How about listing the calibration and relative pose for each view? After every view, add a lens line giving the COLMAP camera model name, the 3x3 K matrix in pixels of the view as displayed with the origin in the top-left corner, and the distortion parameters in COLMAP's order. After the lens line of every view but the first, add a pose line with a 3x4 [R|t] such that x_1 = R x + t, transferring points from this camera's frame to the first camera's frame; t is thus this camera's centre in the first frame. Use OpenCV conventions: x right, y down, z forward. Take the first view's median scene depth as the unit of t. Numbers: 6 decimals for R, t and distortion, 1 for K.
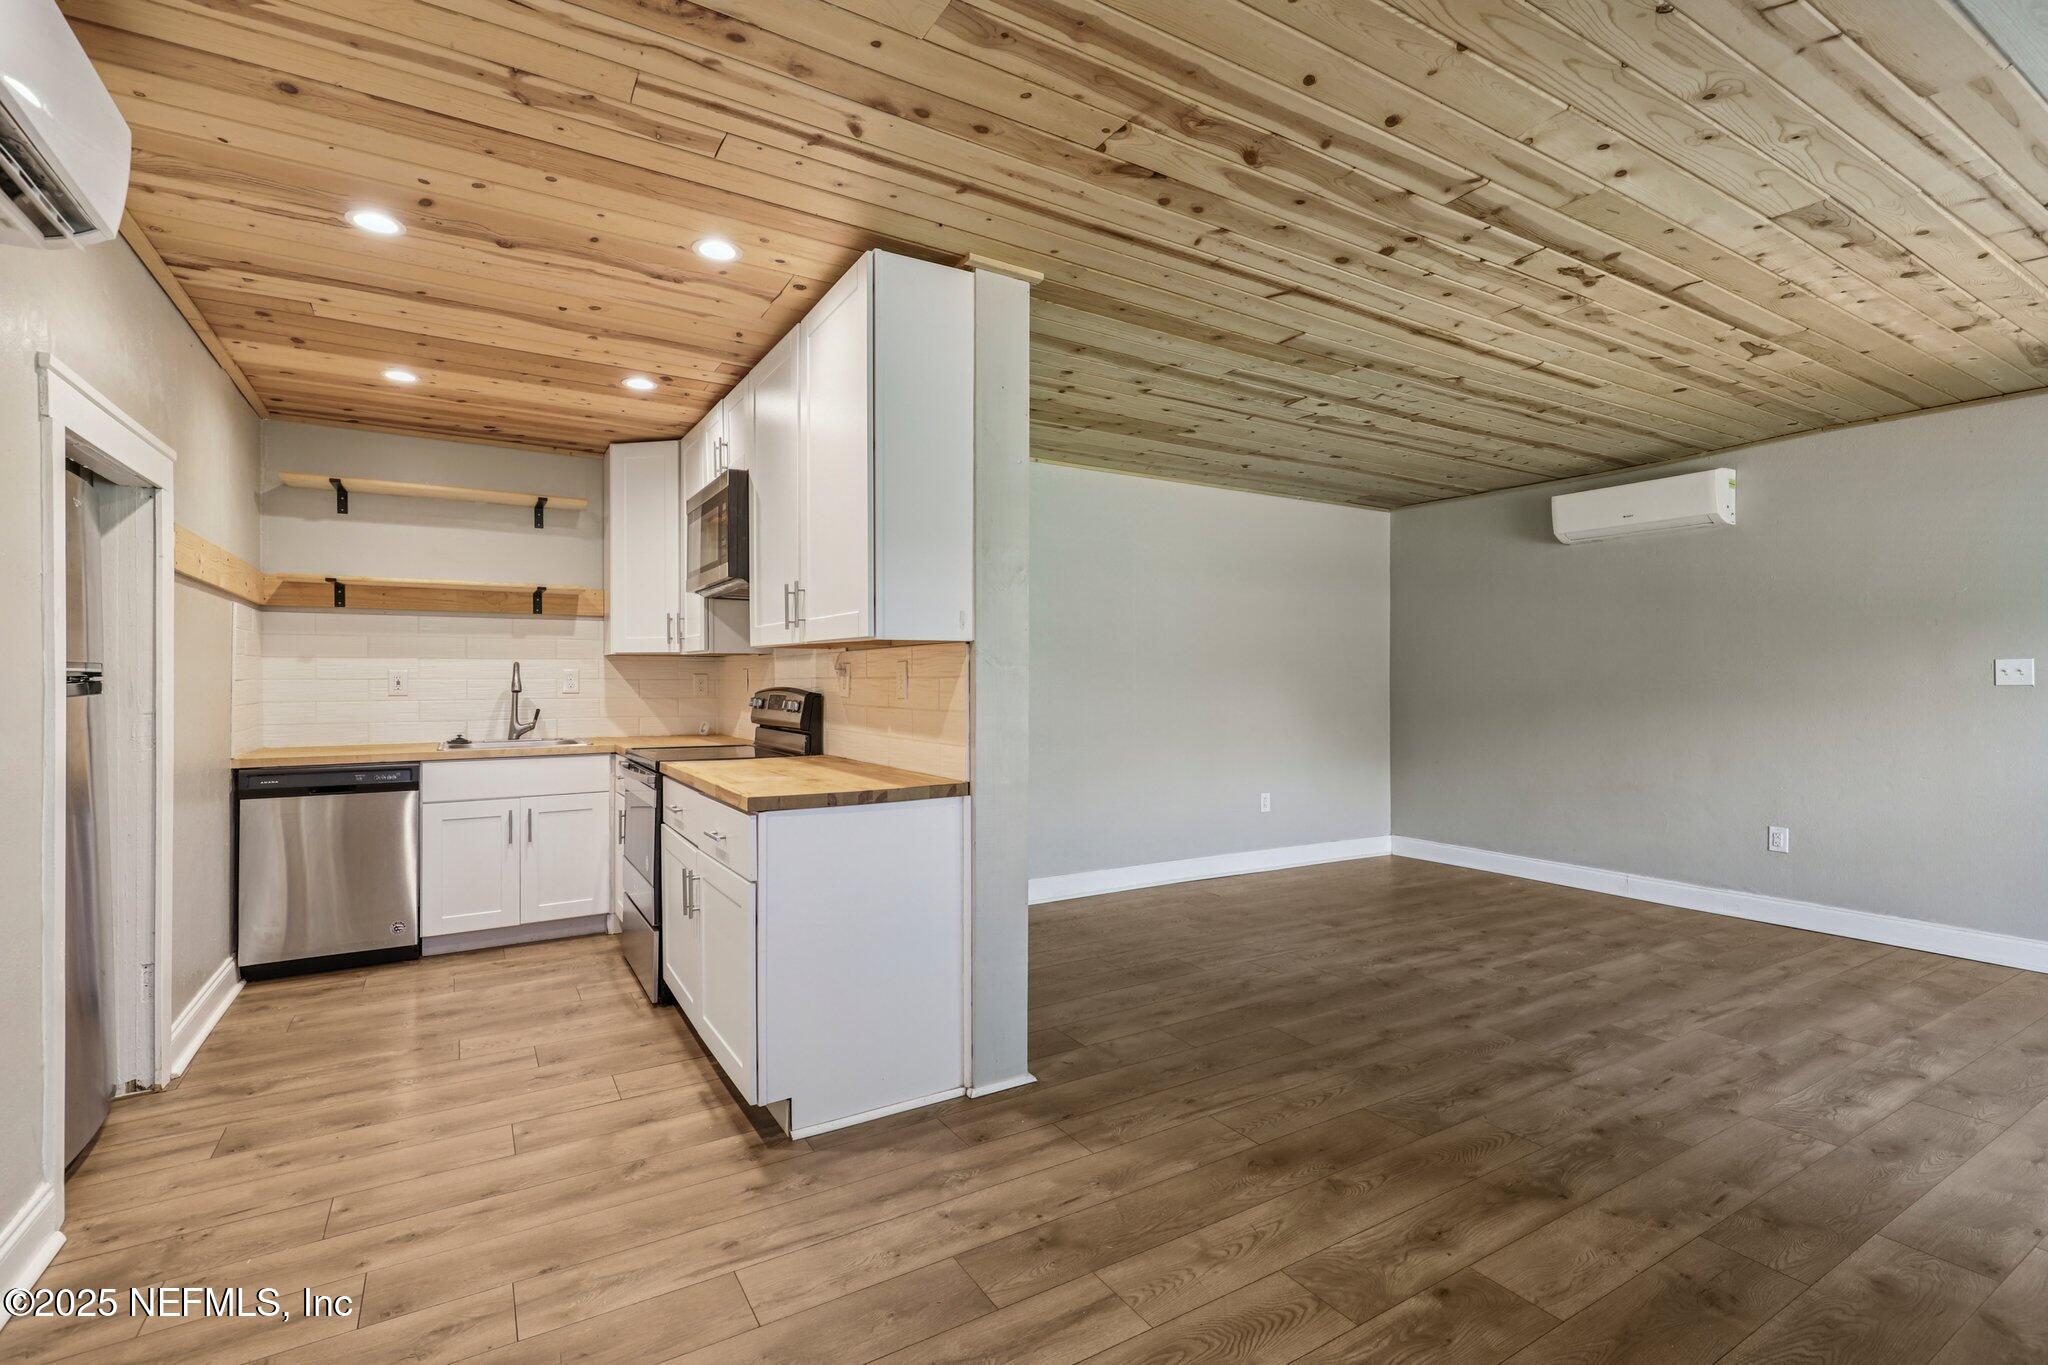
lens RADIAL K [[934.4, 0, 1015.8], [0, 934.4, 686.9], [0, 0, 1]] dist [0.002010, -0.001248]
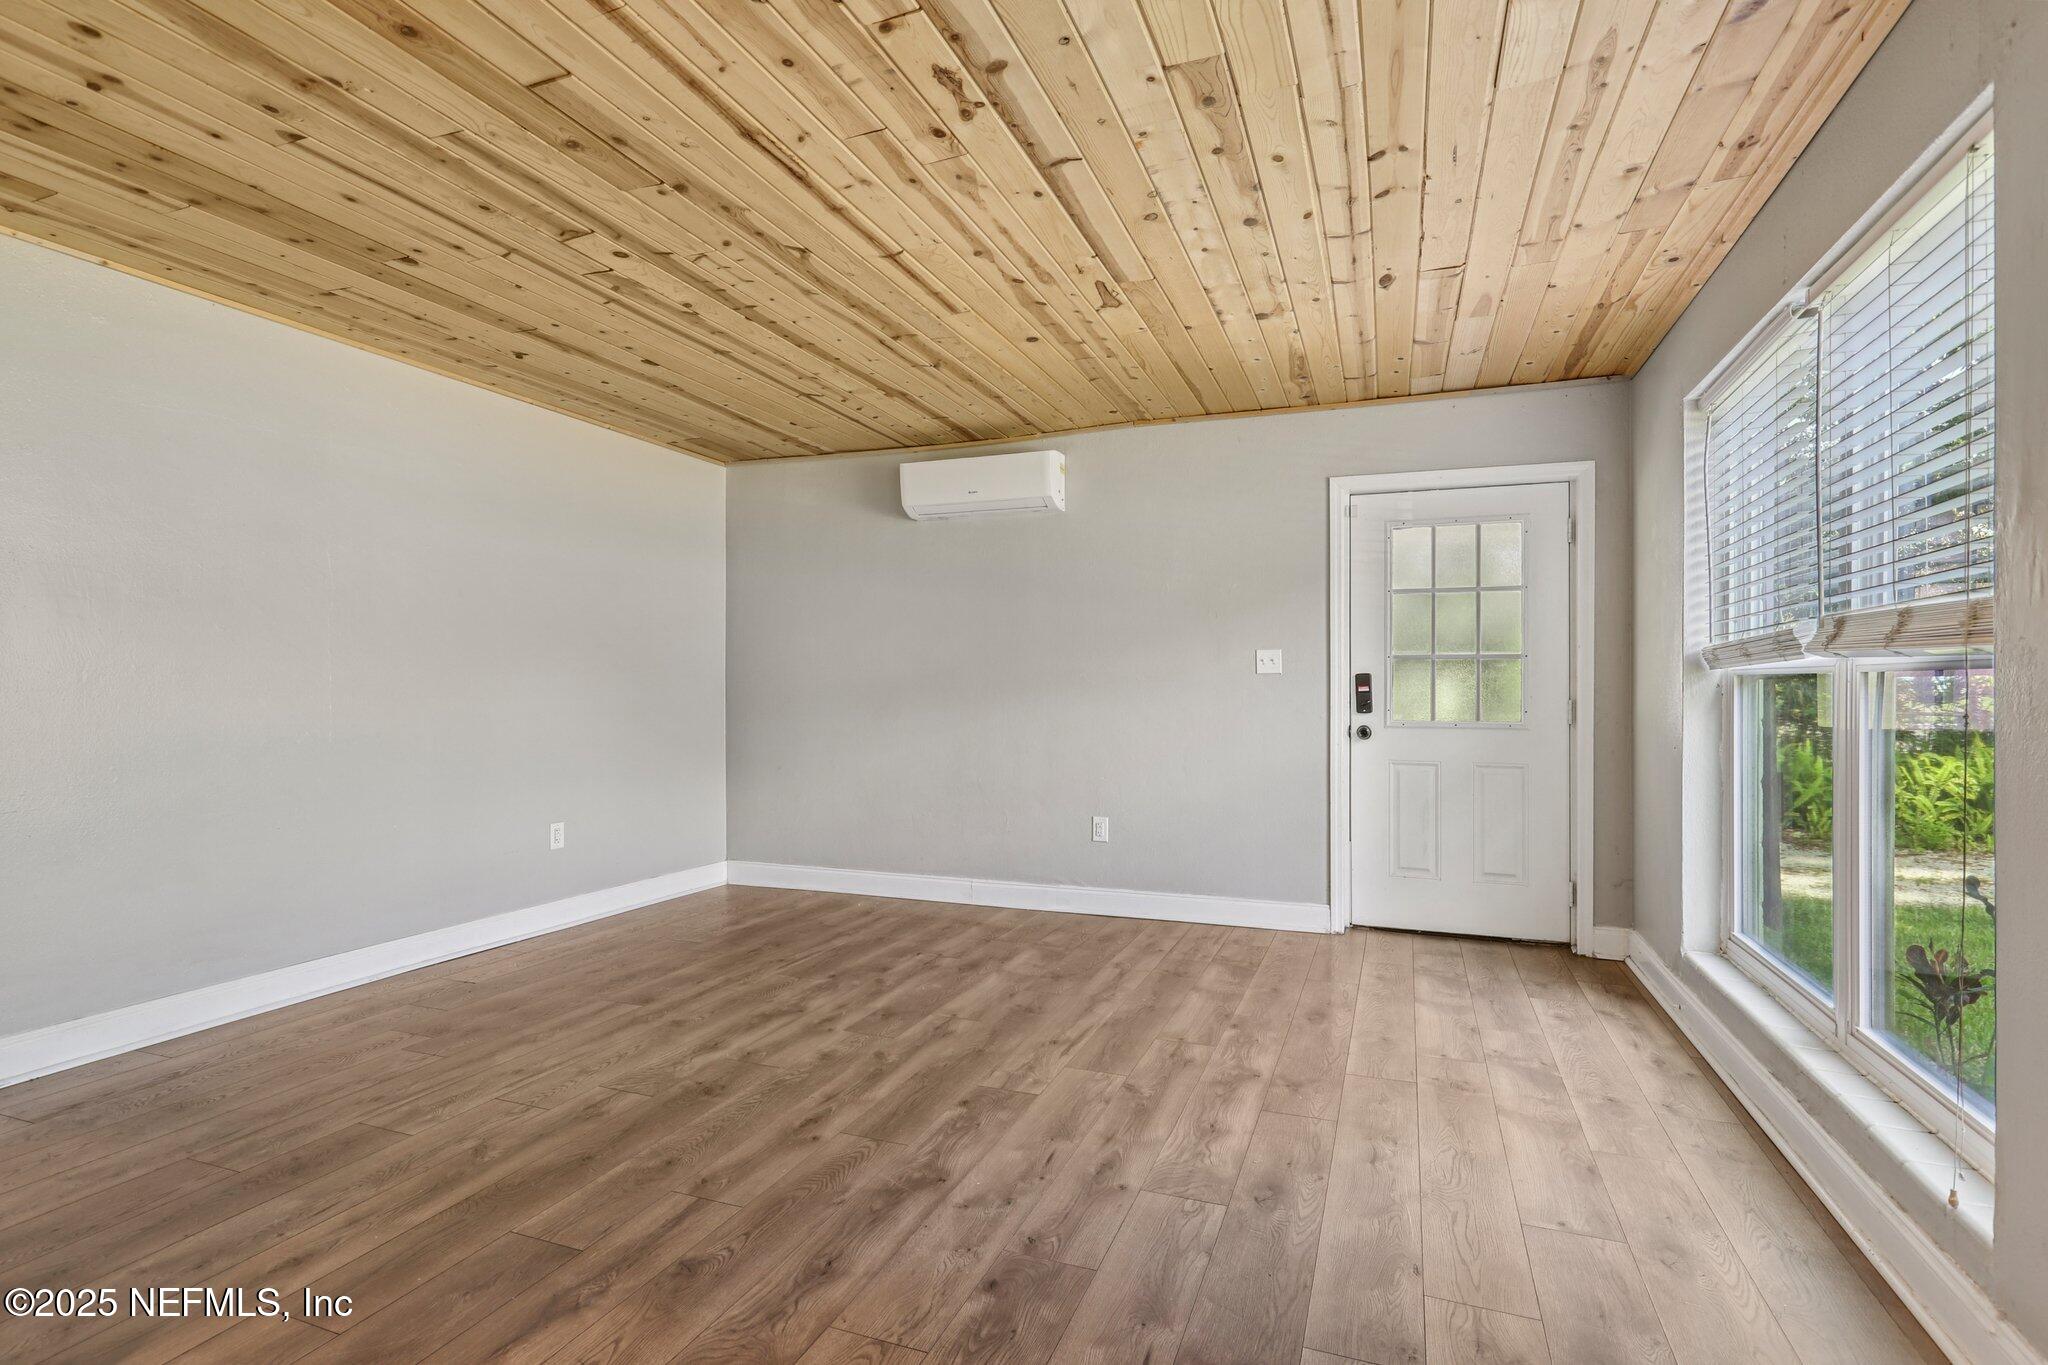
lens RADIAL K [[995.3, 0, 1023.3], [0, 995.3, 683.0], [0, 0, 1]] dist [0.002471, -0.000797]
pose [[0.789607, 0.004500, 0.613597, 0.123915], [0.002783, 0.999937, -0.010914, 0.023024], [-0.613607, 0.010325, 0.789544, 0.264039]]
